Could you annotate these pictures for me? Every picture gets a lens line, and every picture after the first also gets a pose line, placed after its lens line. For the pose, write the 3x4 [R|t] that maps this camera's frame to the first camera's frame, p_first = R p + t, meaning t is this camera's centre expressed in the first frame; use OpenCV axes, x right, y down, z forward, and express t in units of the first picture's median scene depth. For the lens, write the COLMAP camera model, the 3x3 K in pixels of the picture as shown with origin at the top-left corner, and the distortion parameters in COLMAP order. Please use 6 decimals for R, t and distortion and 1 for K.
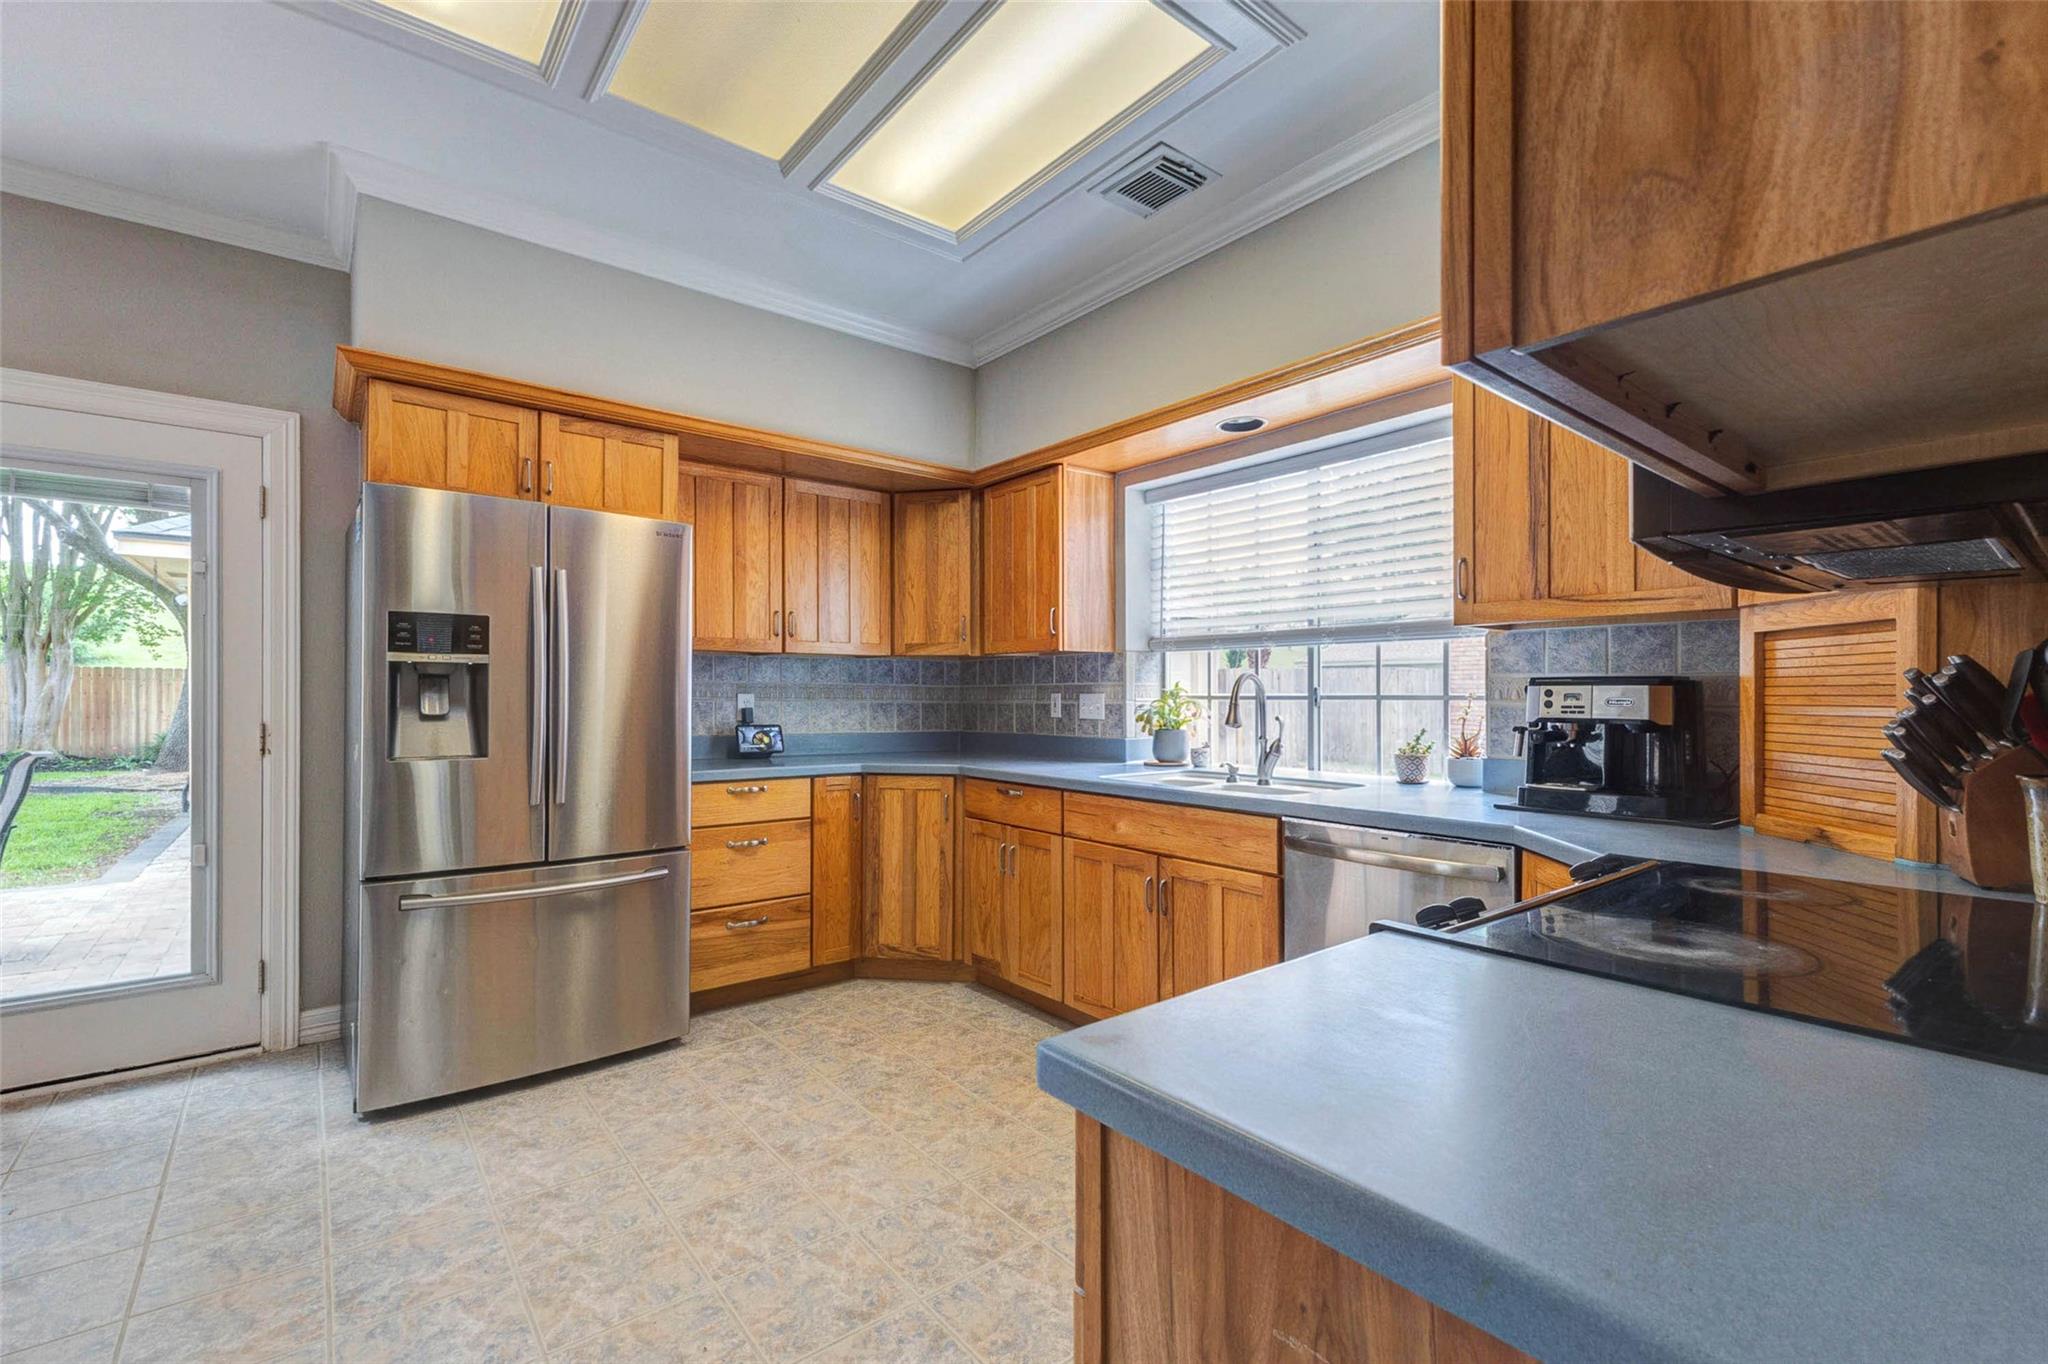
lens RADIAL K [[900.1, 0, 1019.9], [0, 900.1, 691.3], [0, 0, 1]] dist [0.016598, -0.009809]
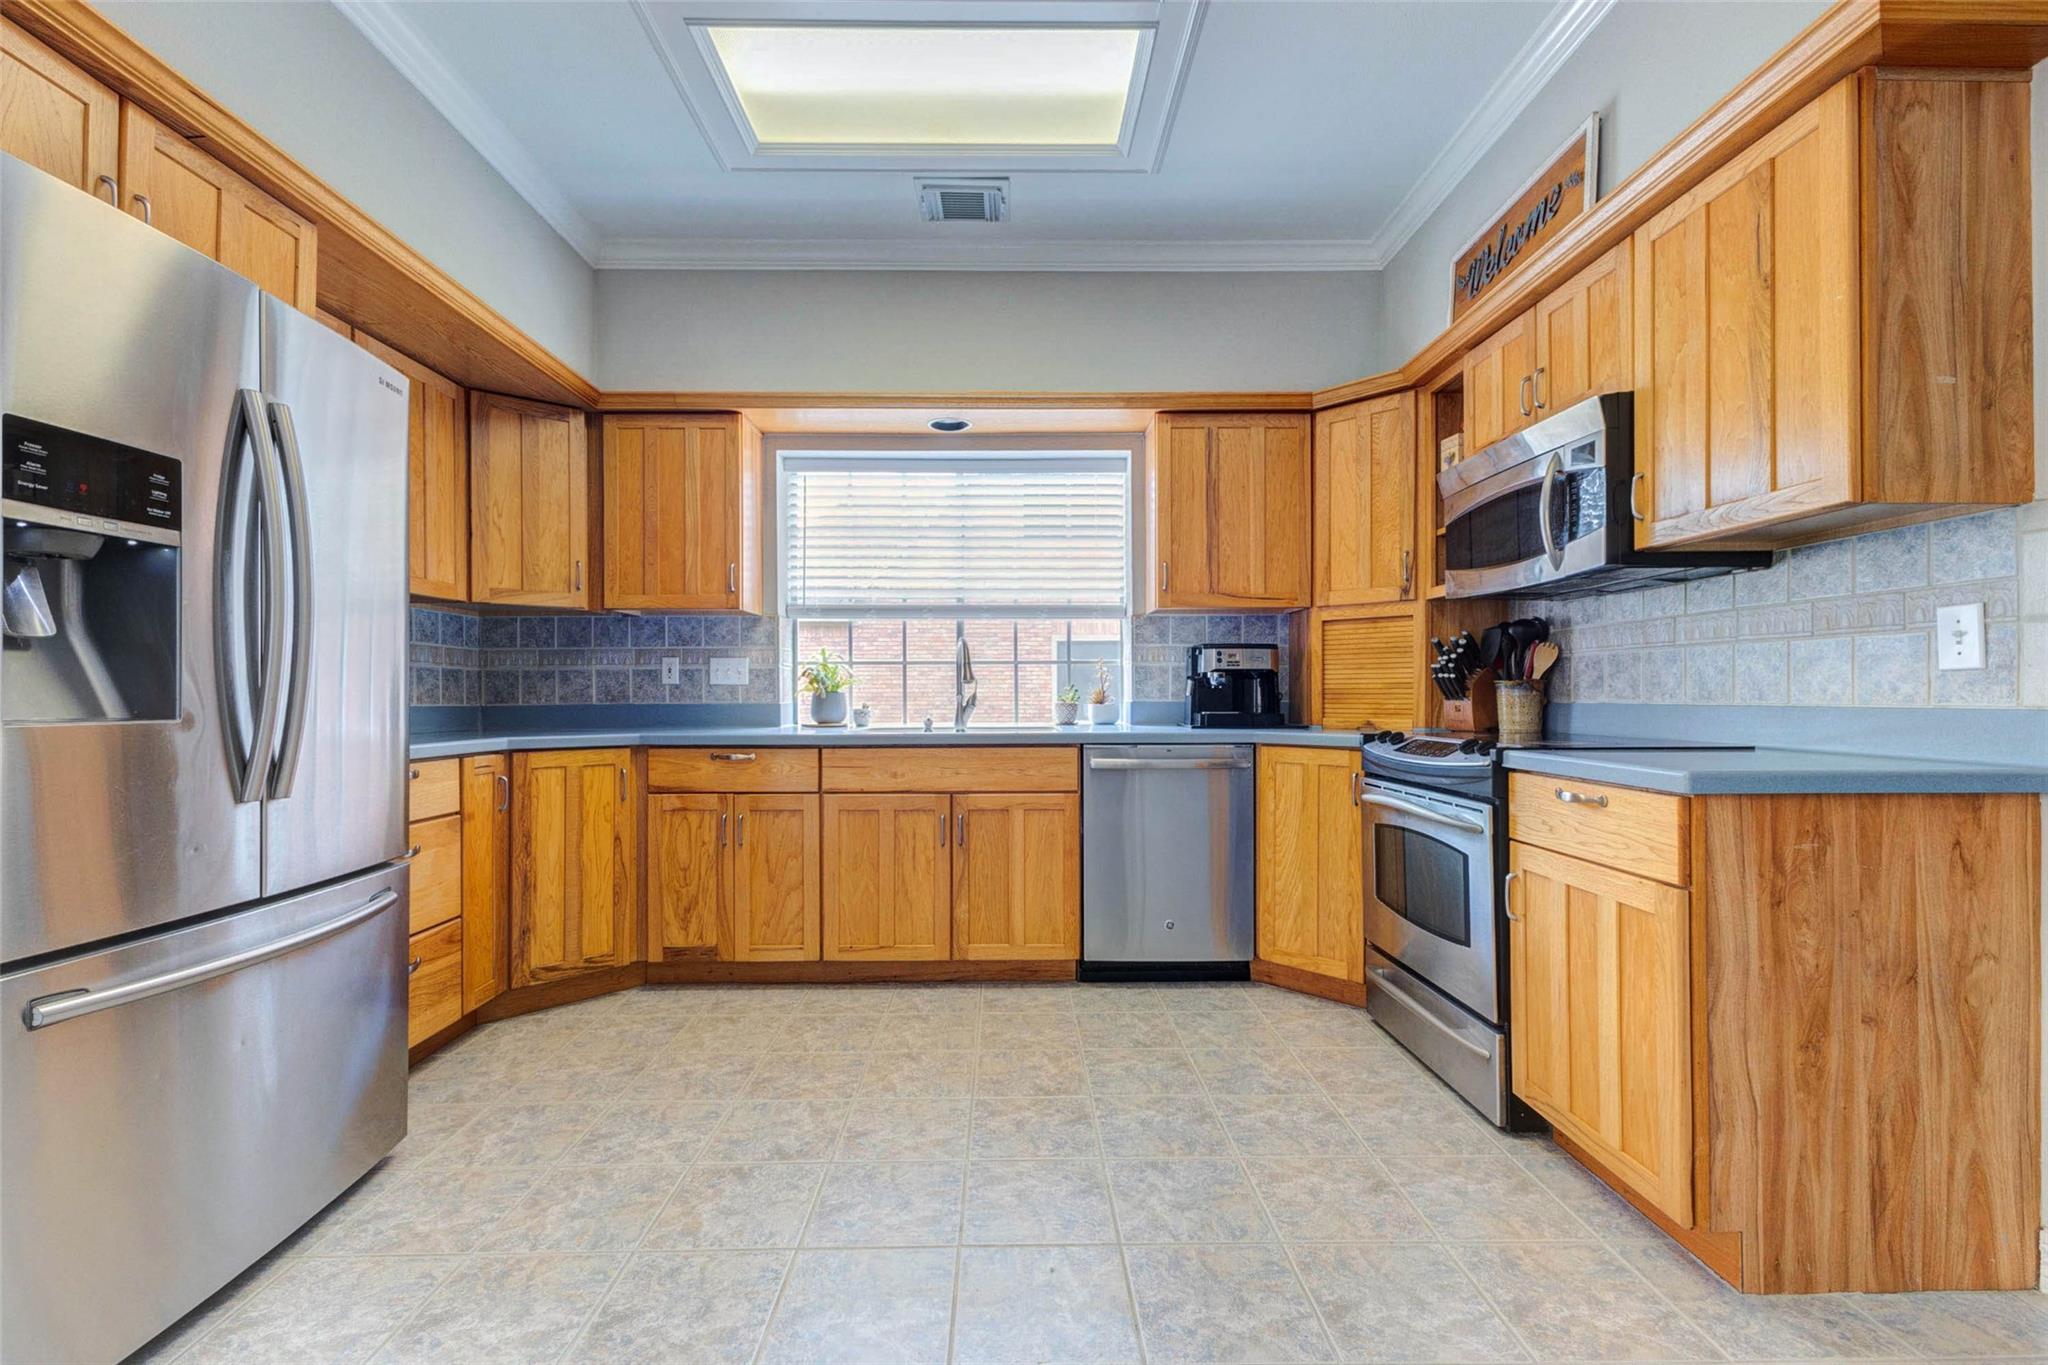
lens RADIAL K [[888.6, 0, 1016.6], [0, 888.6, 689.5], [0, 0, 1]] dist [0.004576, -0.000178]
pose [[0.609117, 0.002144, 0.793078, -0.564402], [-0.000779, 0.999997, -0.002106, 0.044558], [-0.793080, 0.000665, 0.609117, 0.215176]]
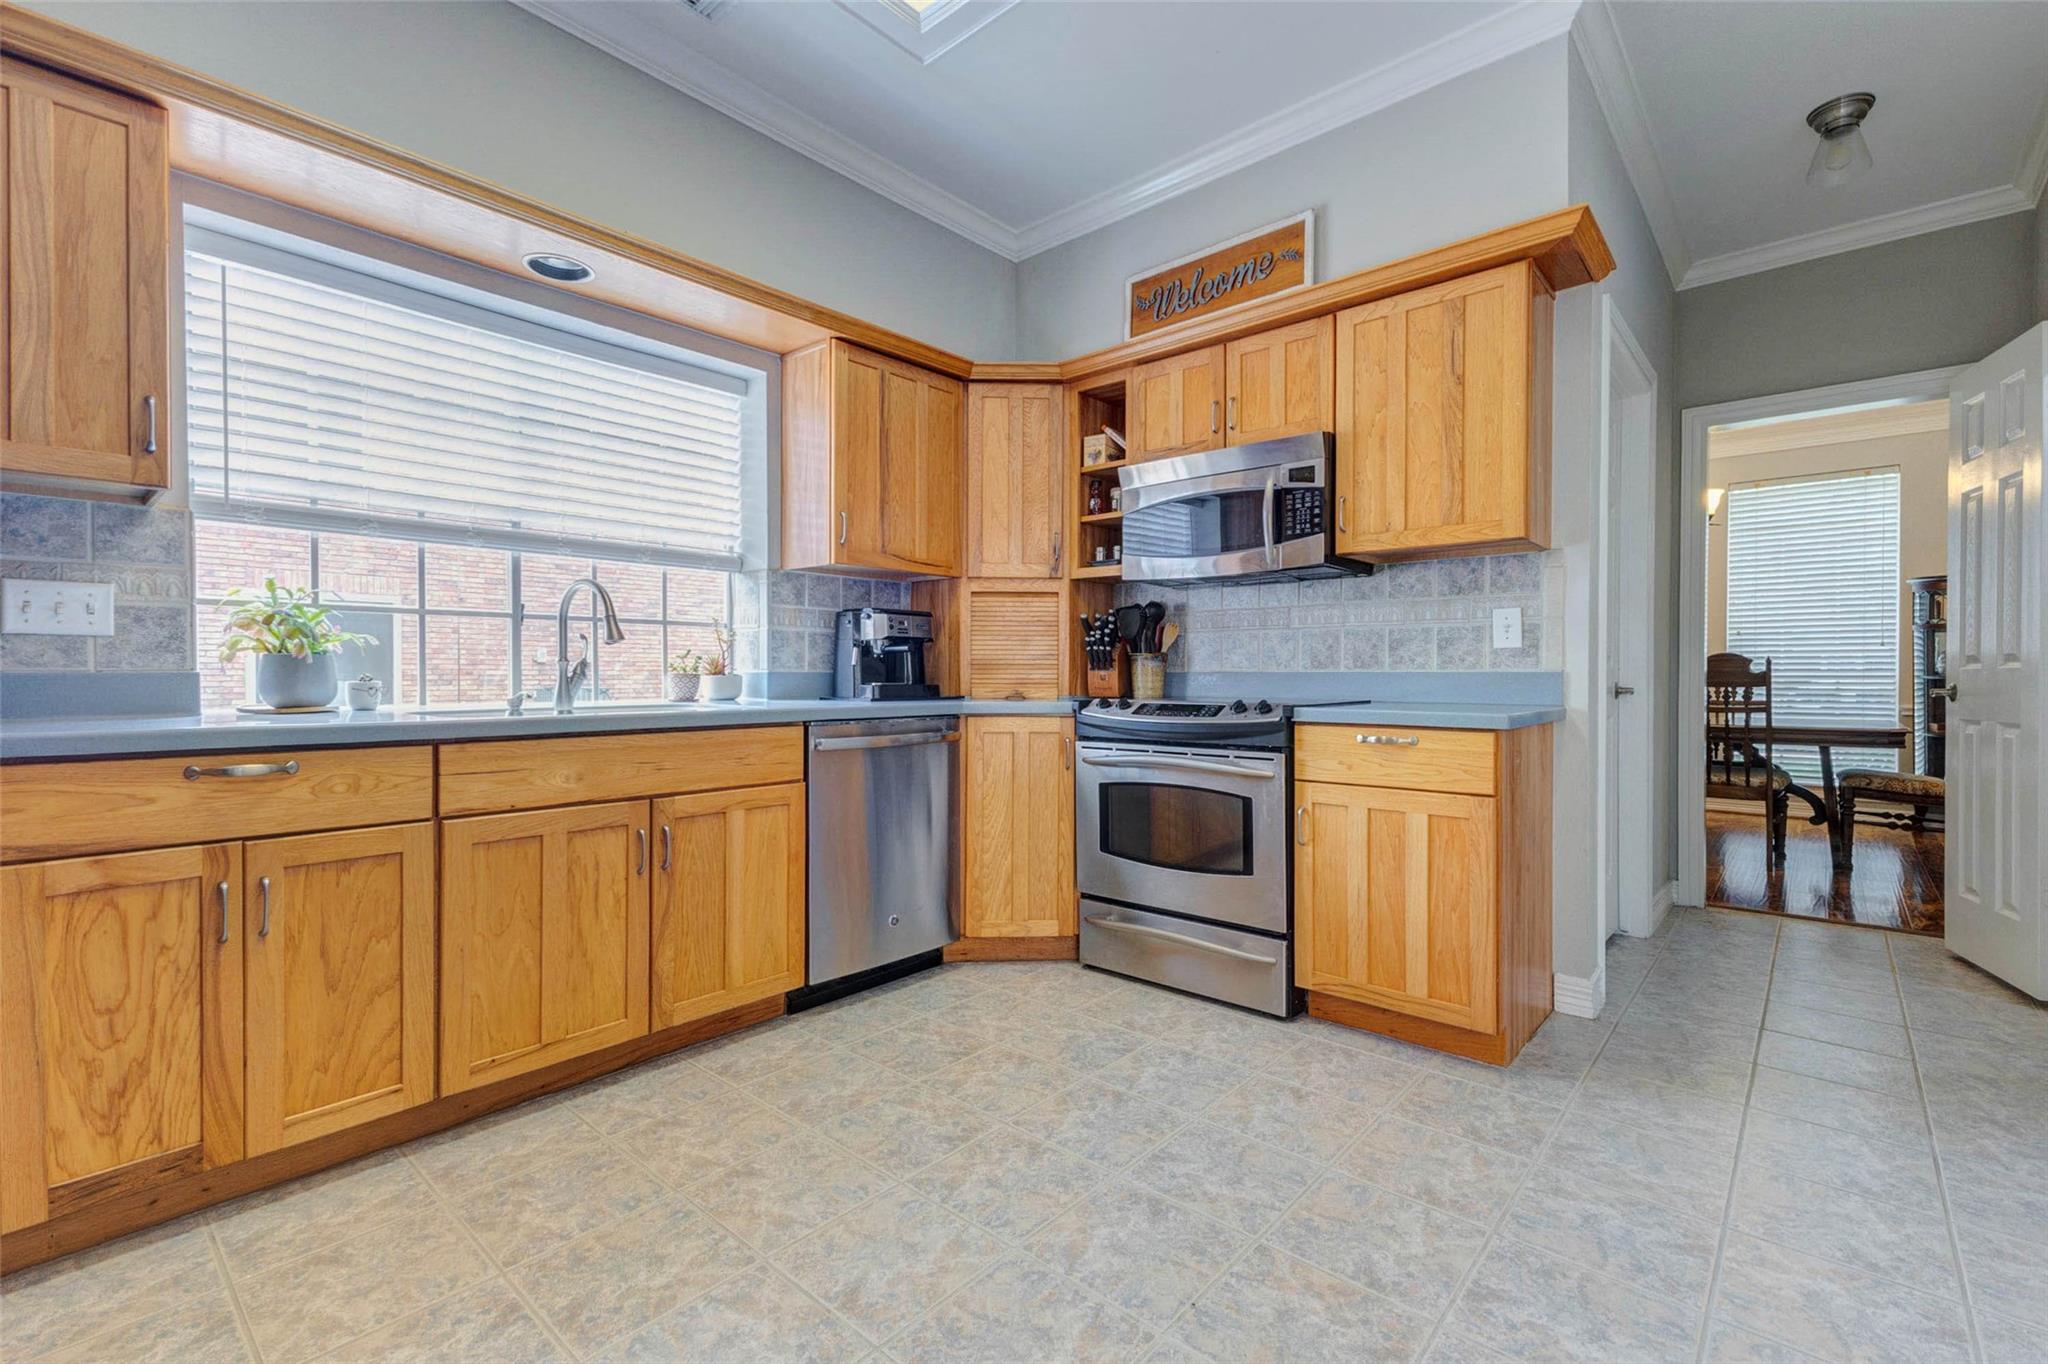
lens RADIAL K [[901.7, 0, 1024.9], [0, 901.7, 677.3], [0, 0, 1]] dist [0.012943, -0.000689]
pose [[-0.184359, -0.004341, 0.982849, -0.577577], [-0.005134, 0.999981, 0.003454, 0.058078], [-0.982846, -0.004409, -0.184378, 0.684740]]
